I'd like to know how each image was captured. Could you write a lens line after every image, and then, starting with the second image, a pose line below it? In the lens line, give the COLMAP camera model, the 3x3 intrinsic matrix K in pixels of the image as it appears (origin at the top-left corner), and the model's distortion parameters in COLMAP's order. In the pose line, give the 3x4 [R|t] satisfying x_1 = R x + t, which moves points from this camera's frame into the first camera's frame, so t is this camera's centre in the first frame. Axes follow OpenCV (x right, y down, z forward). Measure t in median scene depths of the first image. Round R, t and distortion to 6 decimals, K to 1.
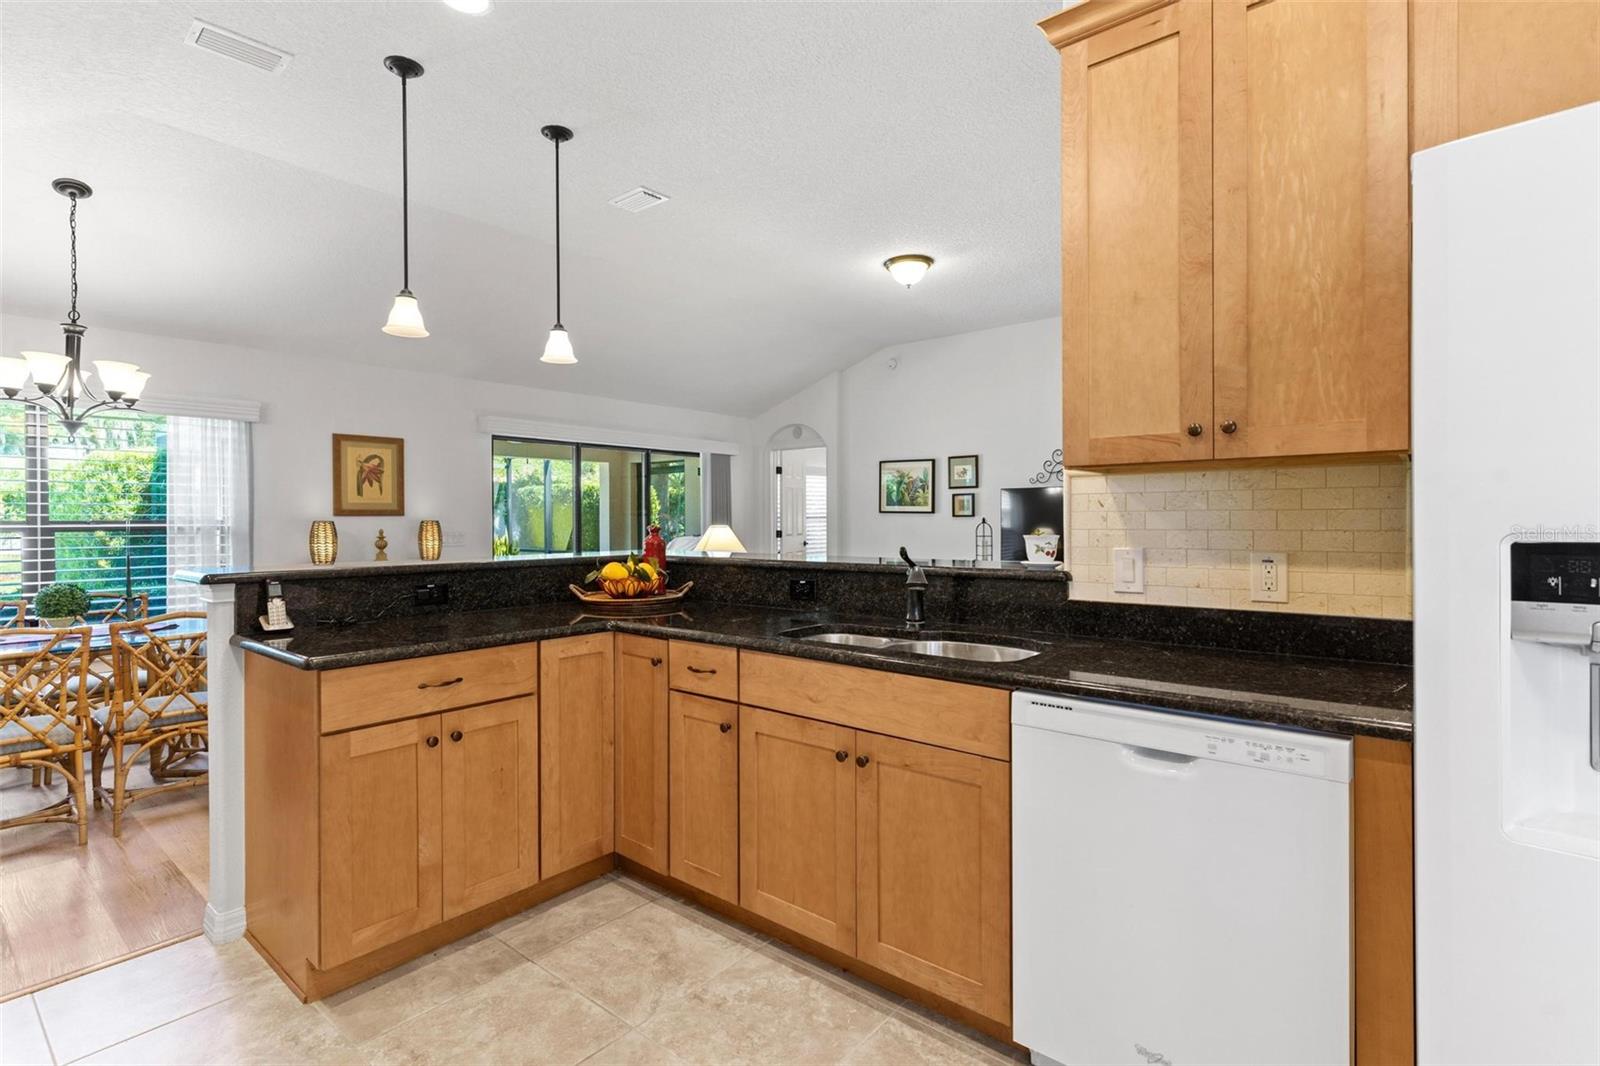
lens RADIAL K [[763.4, 0, 798.1], [0, 763.4, 520.8], [0, 0, 1]] dist [0.001639, 0.000002]
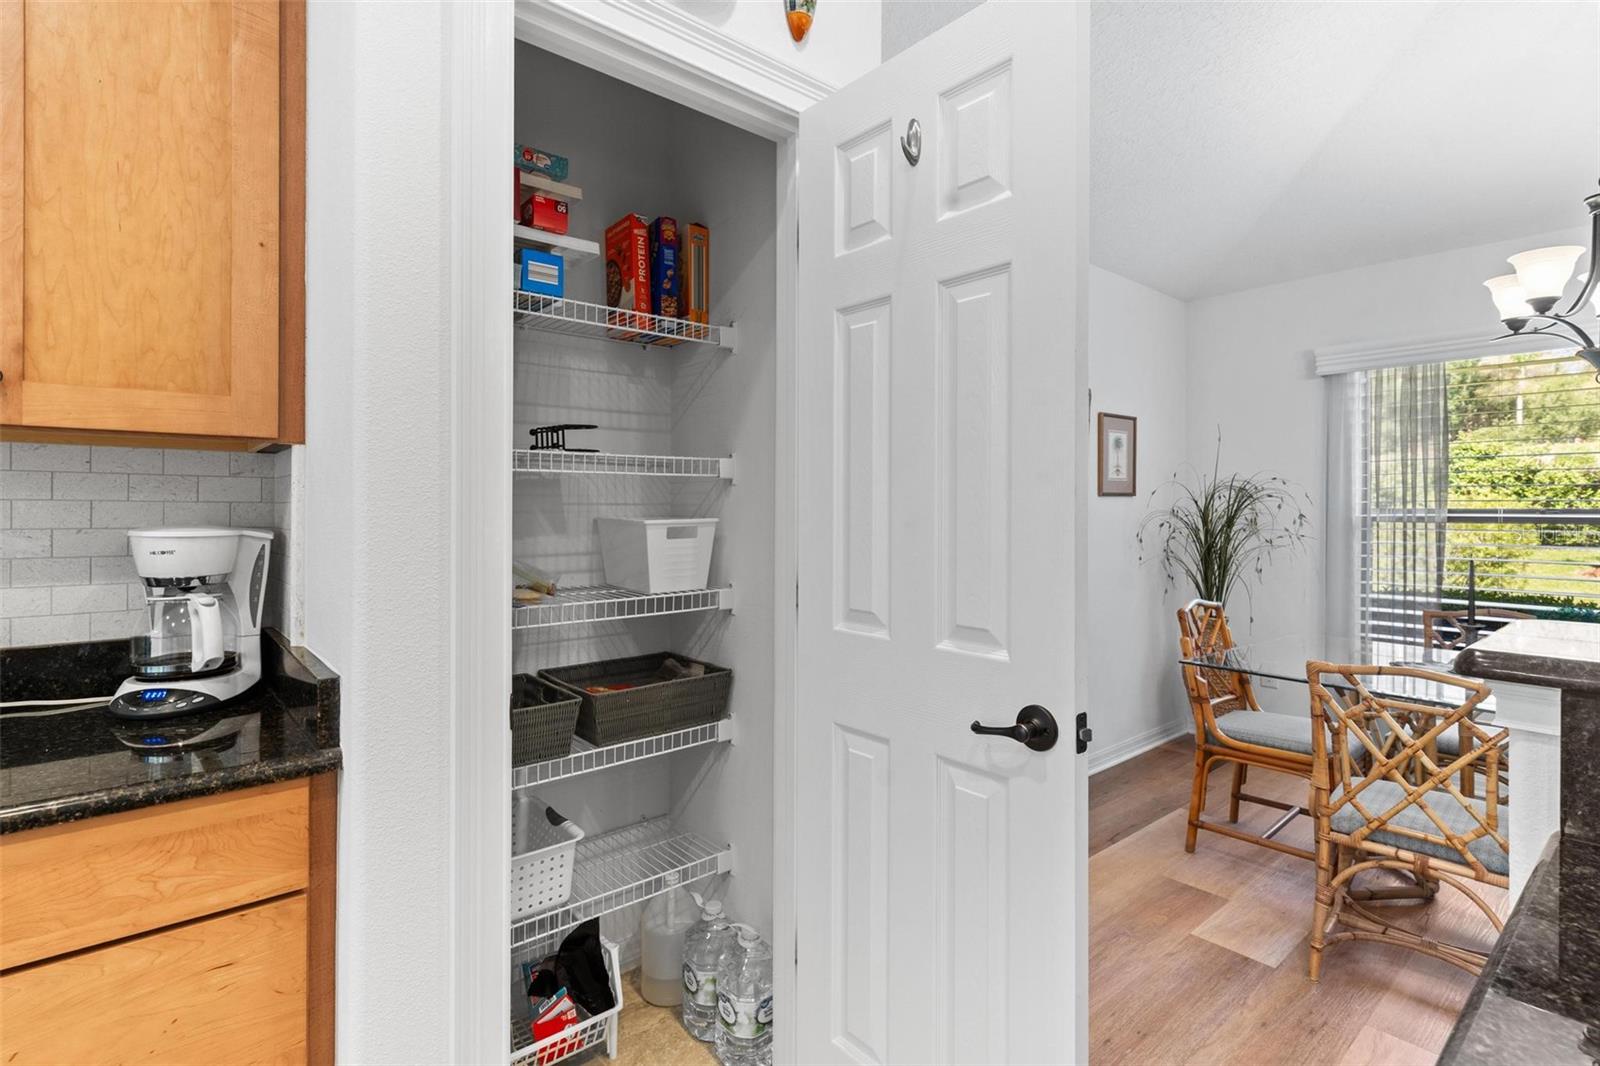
lens RADIAL K [[775.6, 0, 795.0], [0, 775.6, 506.1], [0, 0, 1]] dist [-0.000509, -0.000157]
pose [[-0.170981, 0.002874, -0.985270, -0.152250], [-0.007257, 0.999965, 0.004176, -0.000337], [0.985248, 0.007864, -0.170954, 0.334017]]
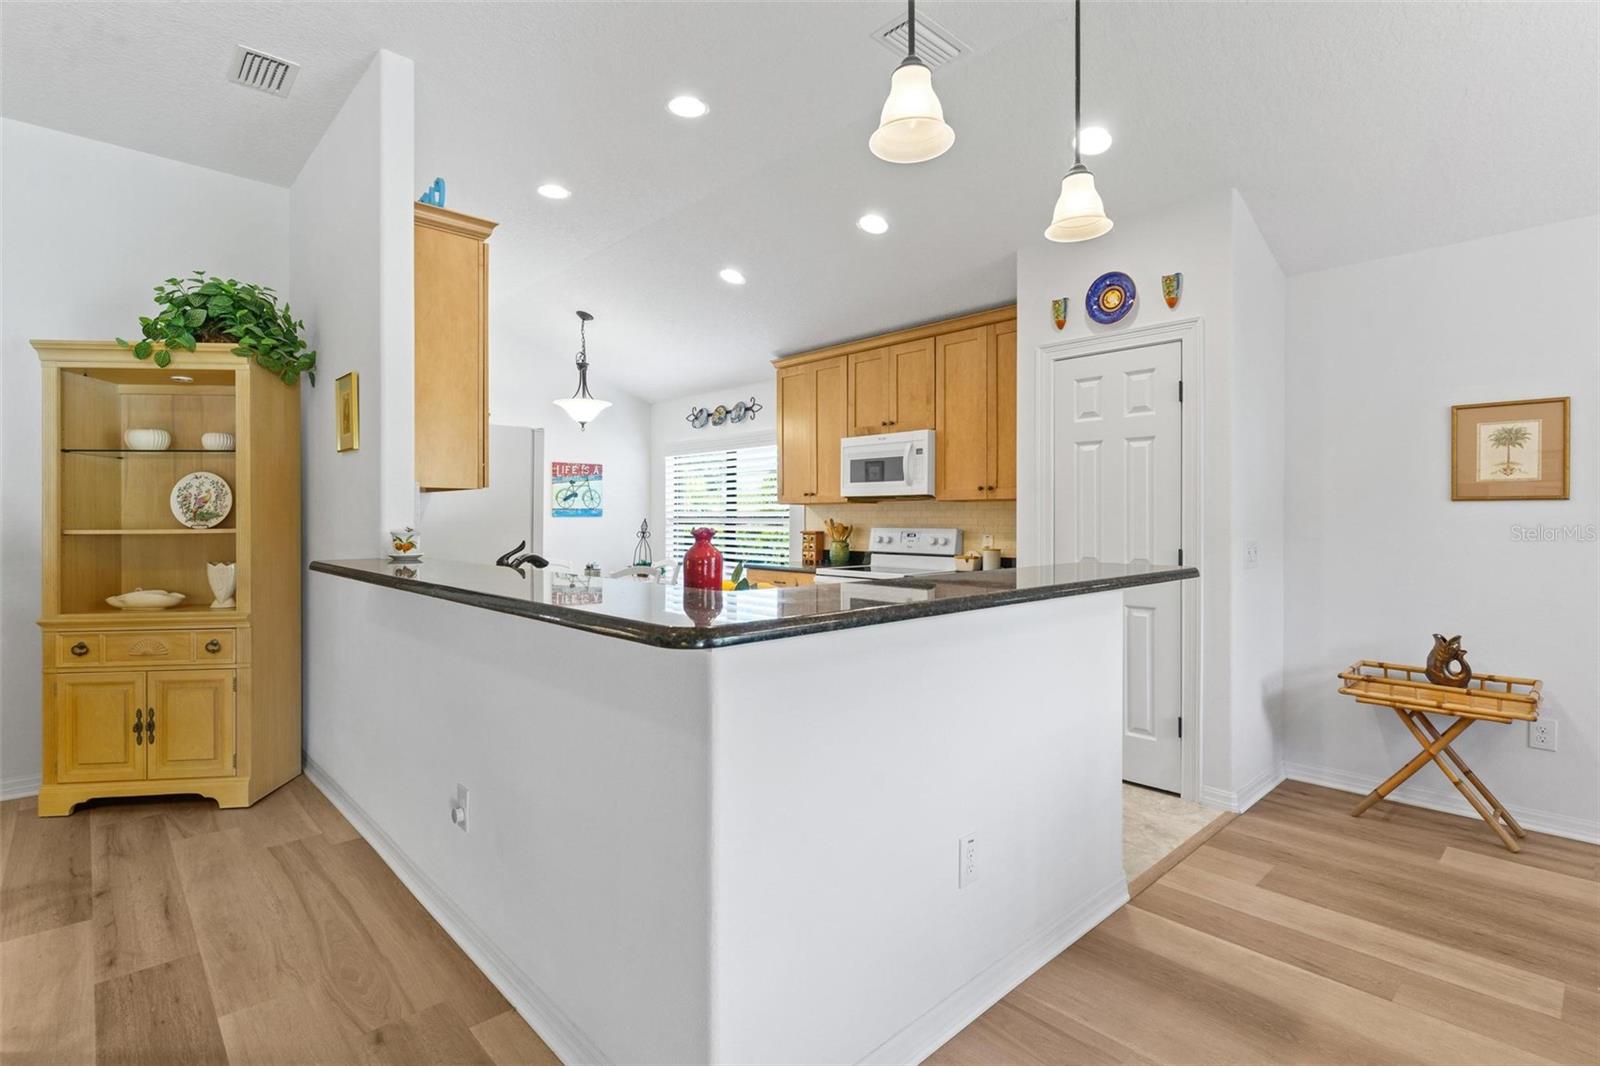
lens RADIAL K [[766.8, 0, 795.5], [0, 766.8, 524.0], [0, 0, 1]] dist [0.000093, -0.000046]
pose [[-0.991813, 0.003007, 0.127665, -0.215729], [0.004226, 0.999948, 0.009275, -0.000999], [-0.127630, 0.009739, -0.991774, 1.024509]]
